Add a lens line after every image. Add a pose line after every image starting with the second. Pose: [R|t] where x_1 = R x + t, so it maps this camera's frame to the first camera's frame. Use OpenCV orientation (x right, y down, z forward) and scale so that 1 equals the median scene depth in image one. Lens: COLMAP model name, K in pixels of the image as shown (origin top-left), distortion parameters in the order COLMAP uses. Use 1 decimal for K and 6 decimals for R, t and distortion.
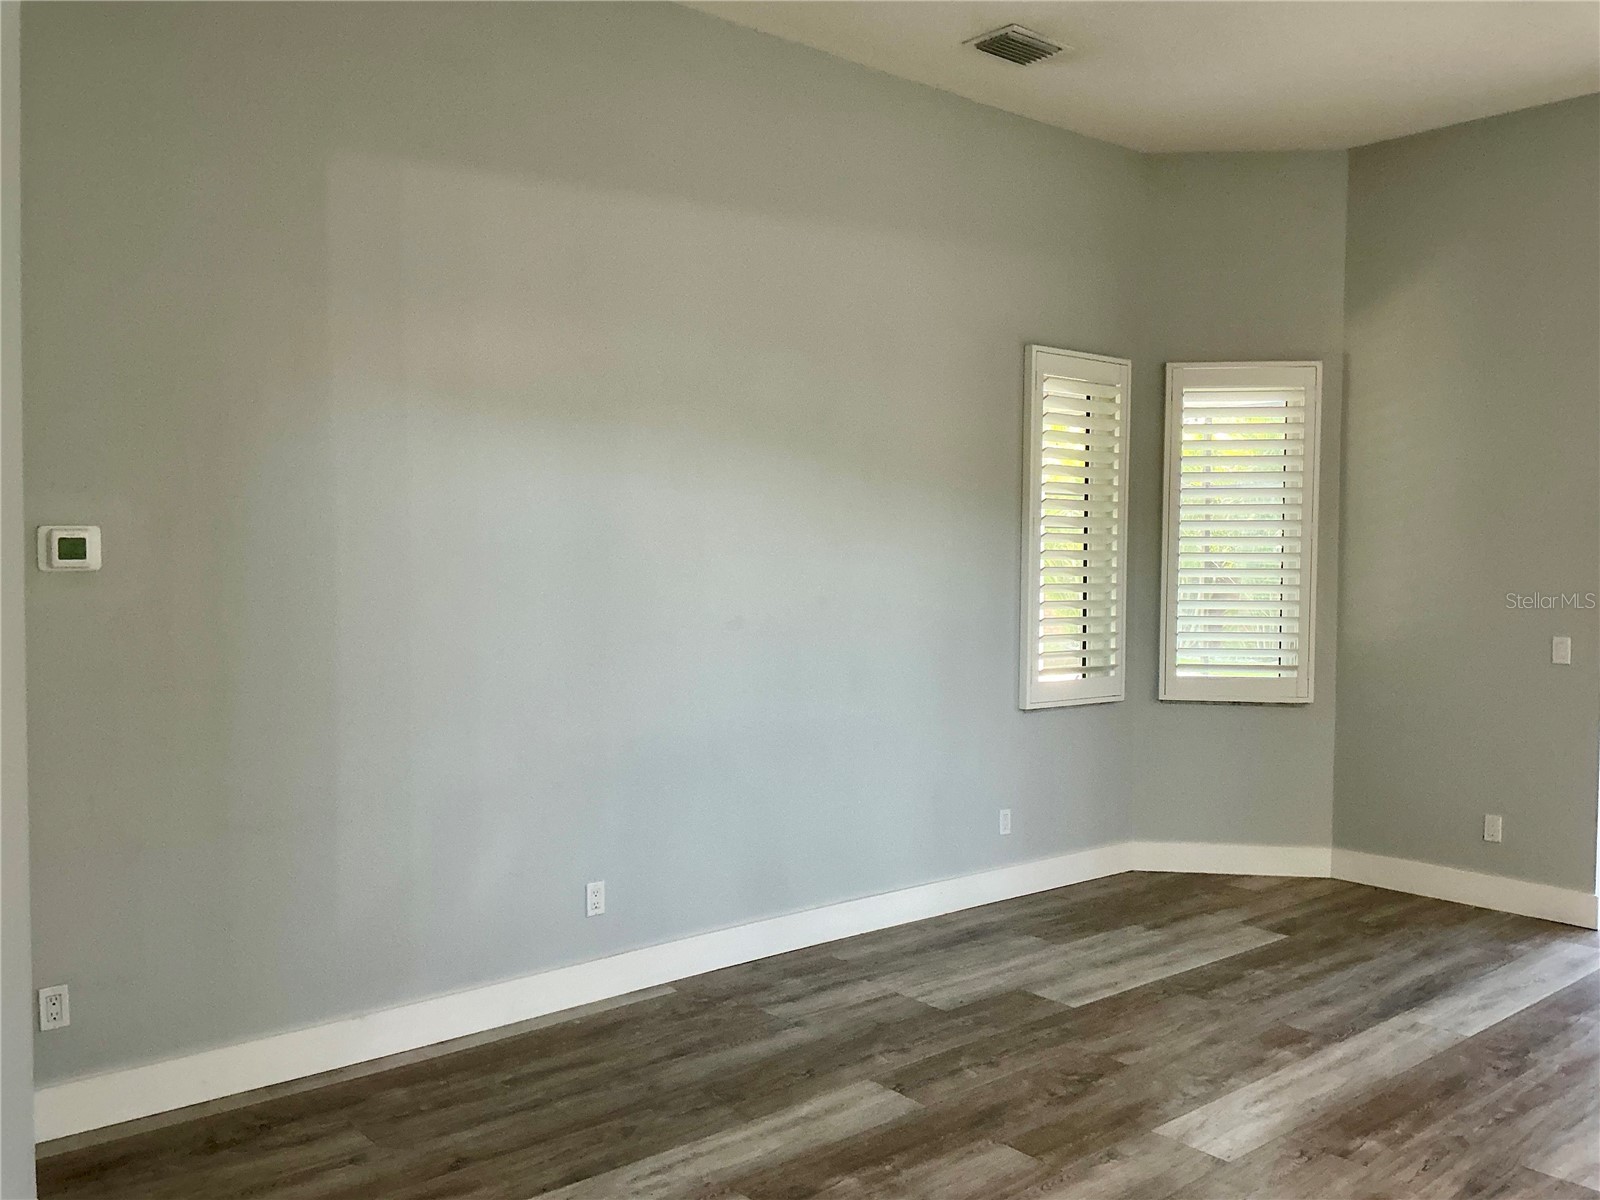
lens RADIAL K [[1320.5, 0, 761.4], [0, 1320.5, 598.9], [0, 0, 1]] dist [0.006021, -0.048615]
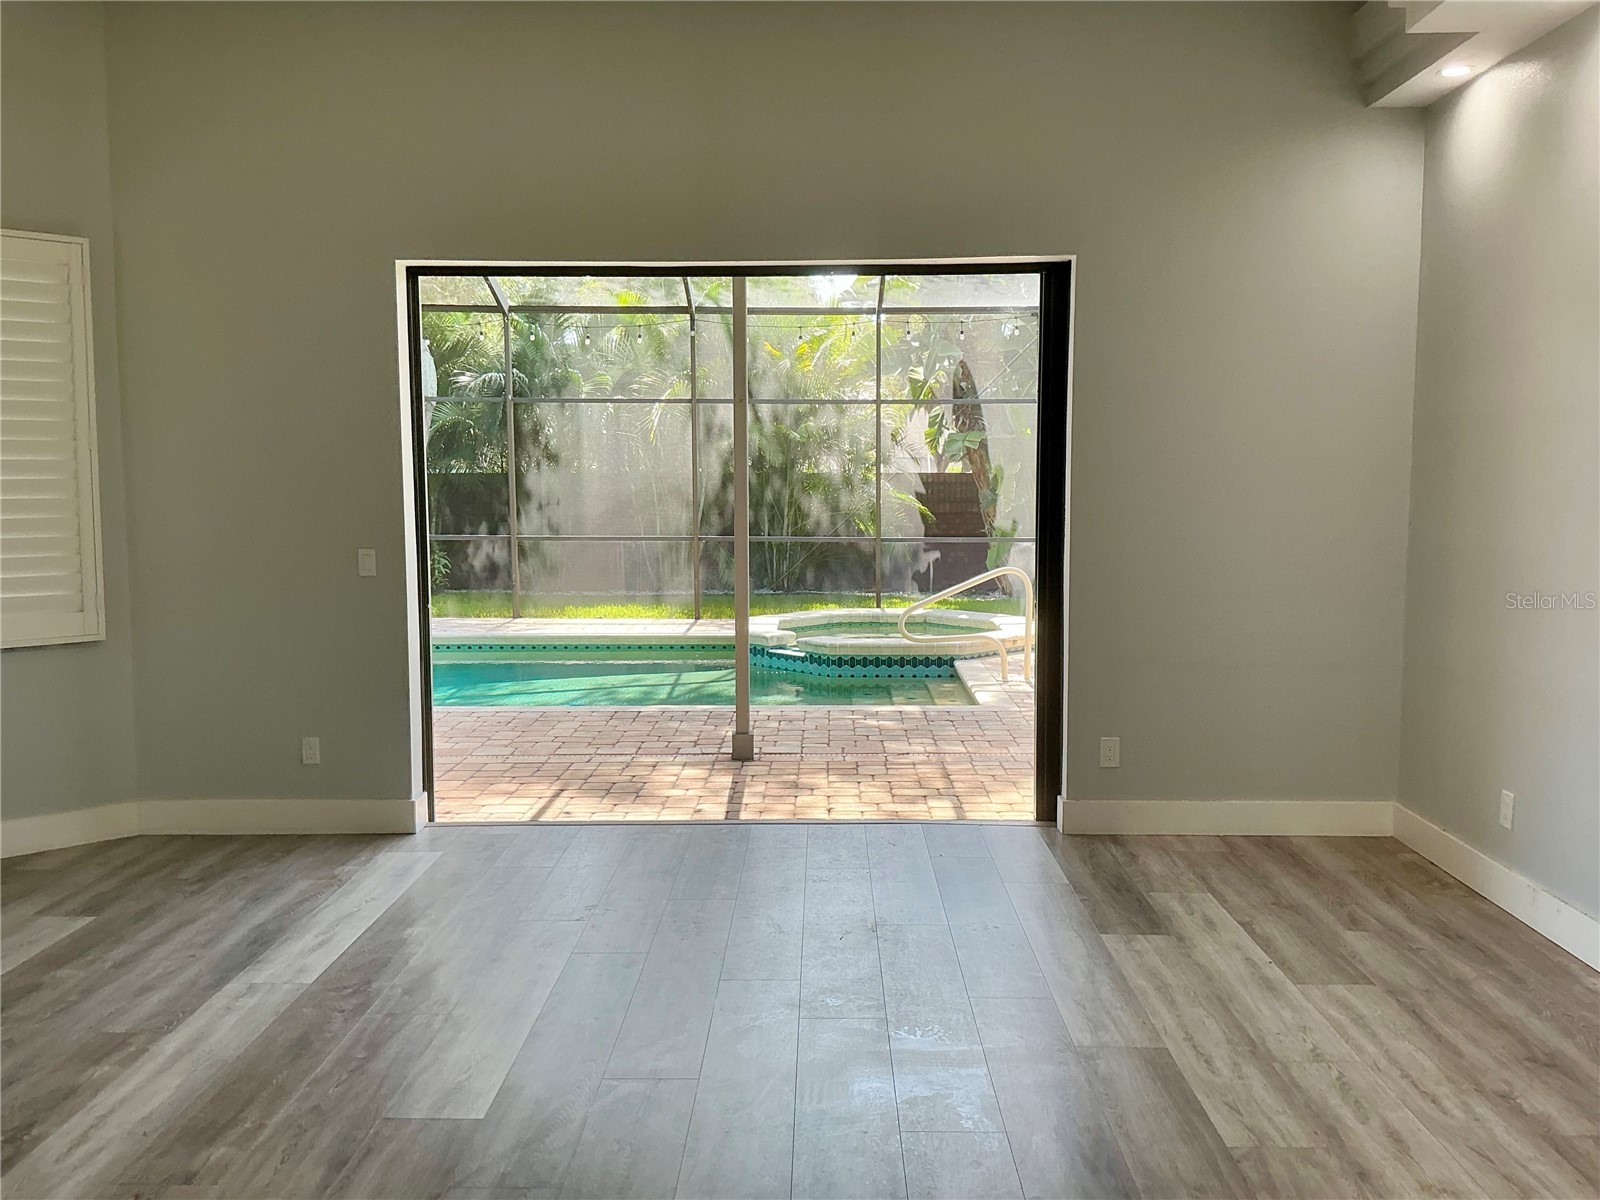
lens RADIAL K [[1326.0, 0, 800.0], [0, 1326.0, 600.0], [0, 0, 1]] dist [0.085626, -0.171176]
pose [[0.637147, -0.078202, 0.766765, 0.051916], [0.036692, 0.996789, 0.071172, 0.009875], [-0.769868, -0.017213, 0.637971, 0.126046]]
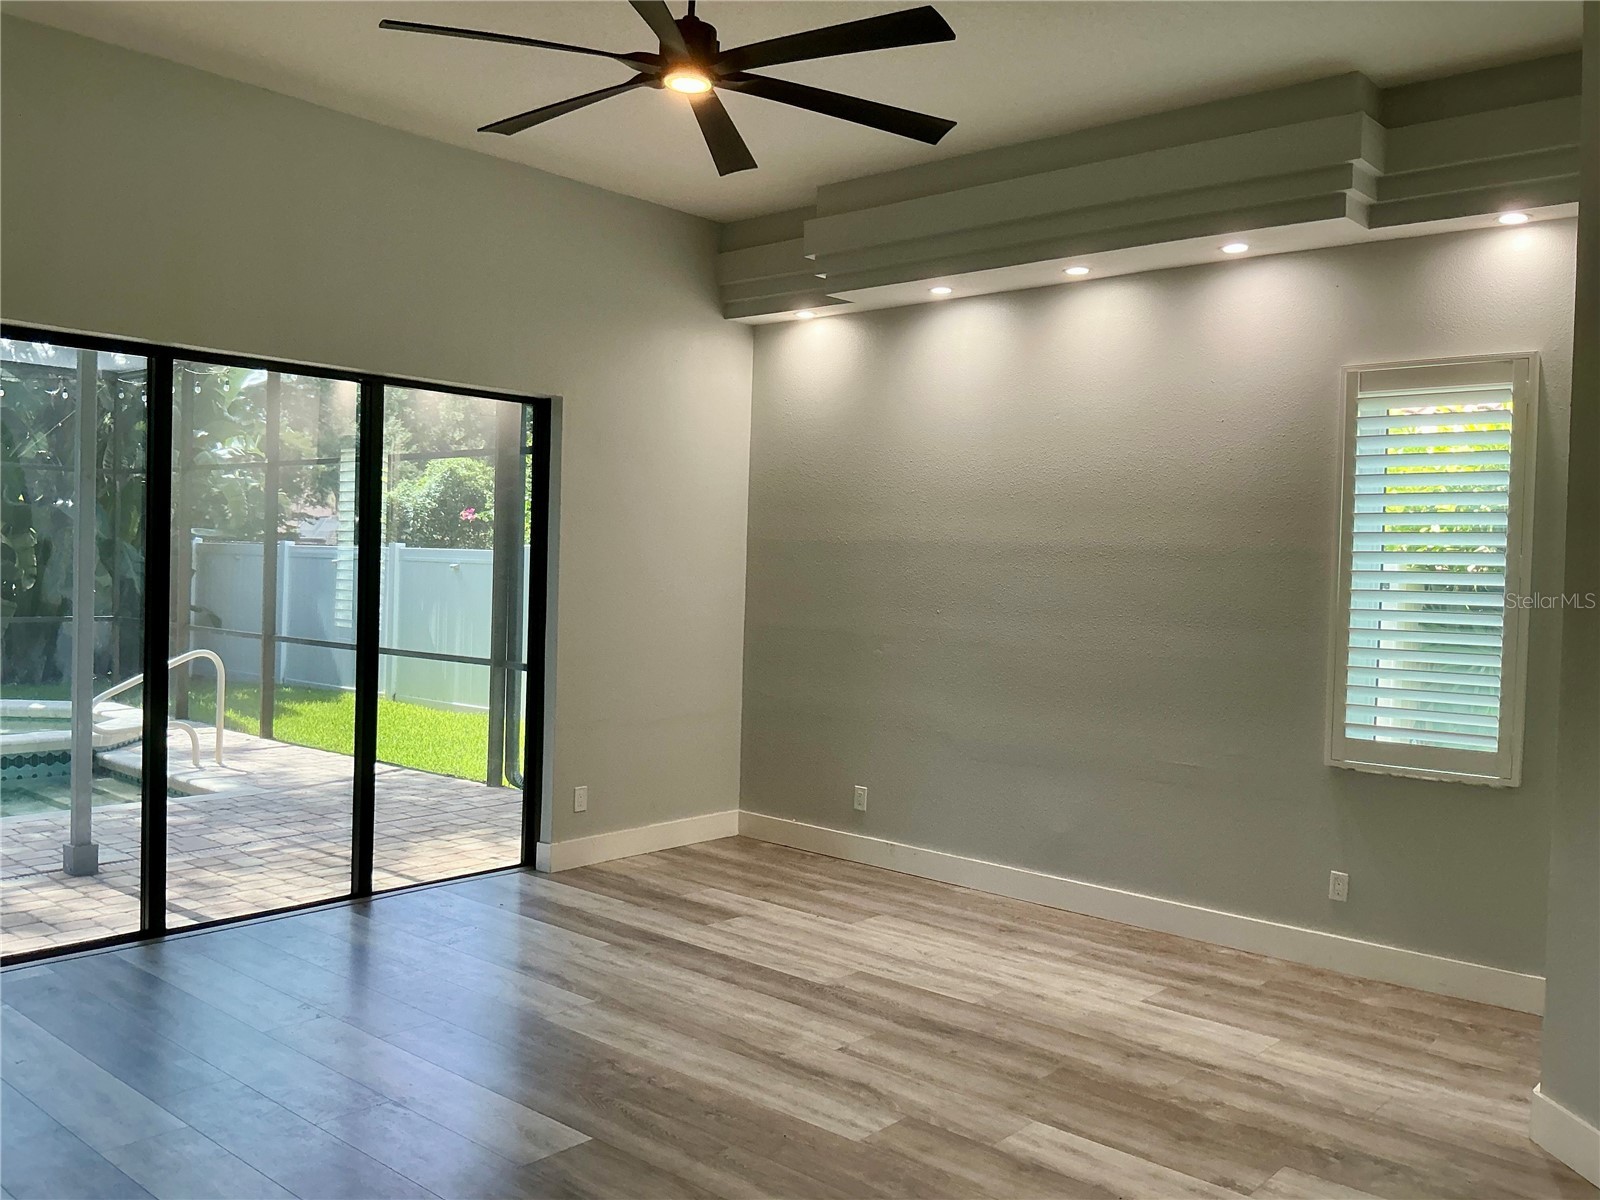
lens RADIAL K [[1320.8, 0, 797.3], [0, 1320.8, 593.3], [0, 0, 1]] dist [0.119374, -0.239599]
pose [[-0.178257, -0.034552, 0.983377, -0.339702], [0.010625, 0.999257, 0.037036, -0.037019], [-0.983927, 0.017050, -0.177757, 0.692479]]
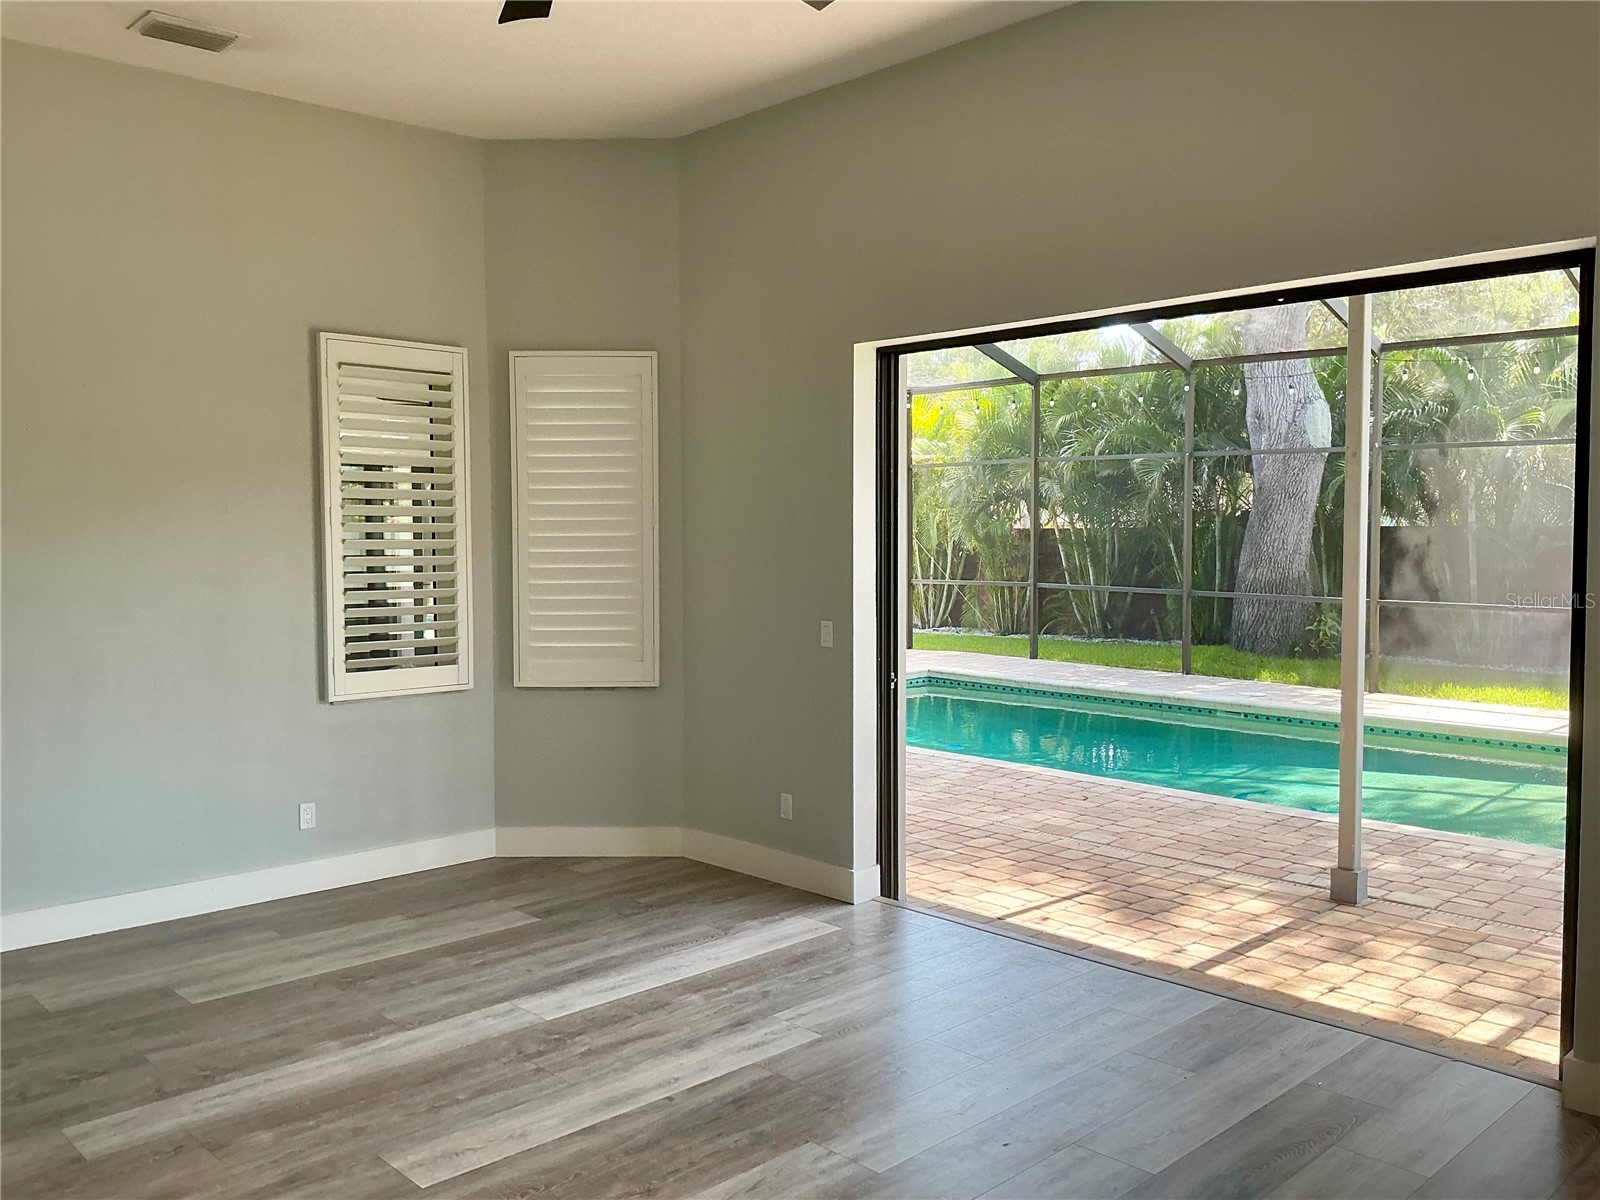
lens RADIAL K [[1320.8, 0, 797.3], [0, 1320.8, 593.3], [0, 0, 1]] dist [0.119374, -0.239599]
pose [[0.995775, -0.013130, 0.090886, 0.584111], [0.011963, 0.999839, 0.013373, -0.007941], [-0.091047, -0.012229, 0.995771, -0.040873]]
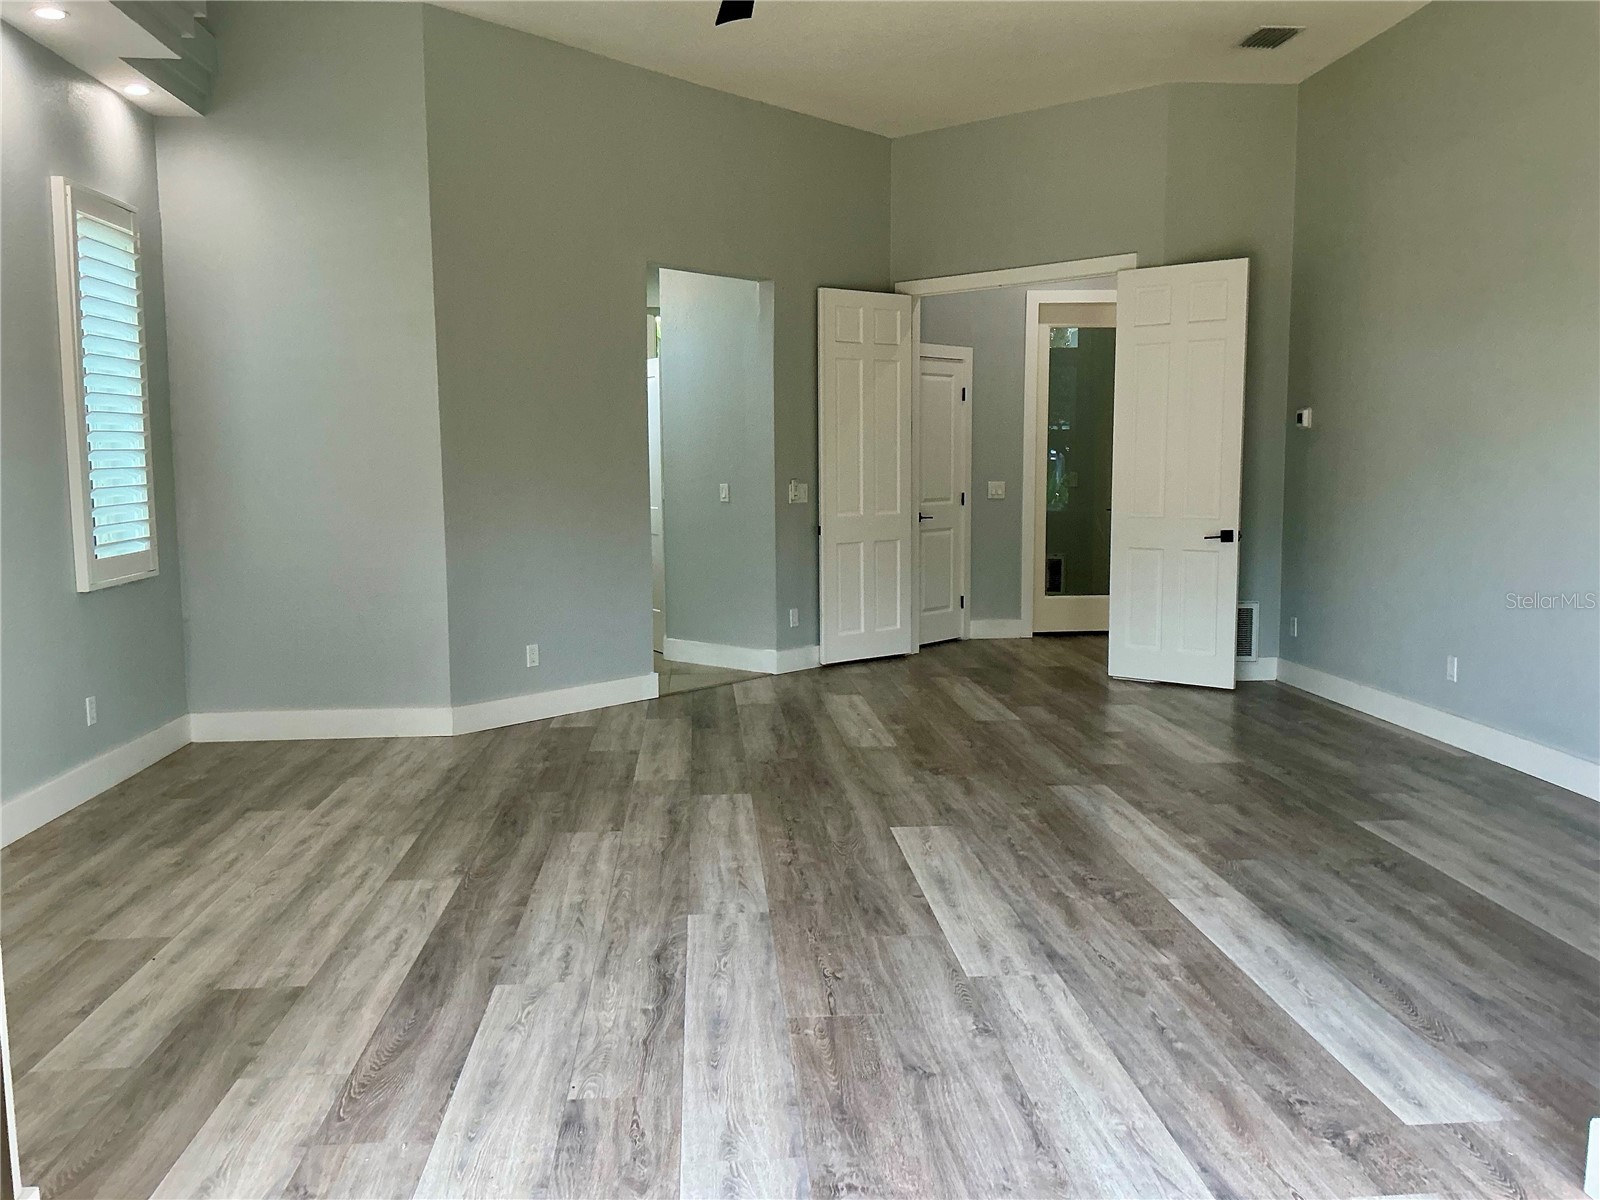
lens RADIAL K [[1320.8, 0, 797.3], [0, 1320.8, 593.3], [0, 0, 1]] dist [0.119374, -0.239599]
pose [[-0.563182, 0.084517, -0.821999, 1.328783], [-0.028389, 0.992190, 0.121466, 0.005508], [0.825845, 0.091743, -0.556384, 1.177576]]
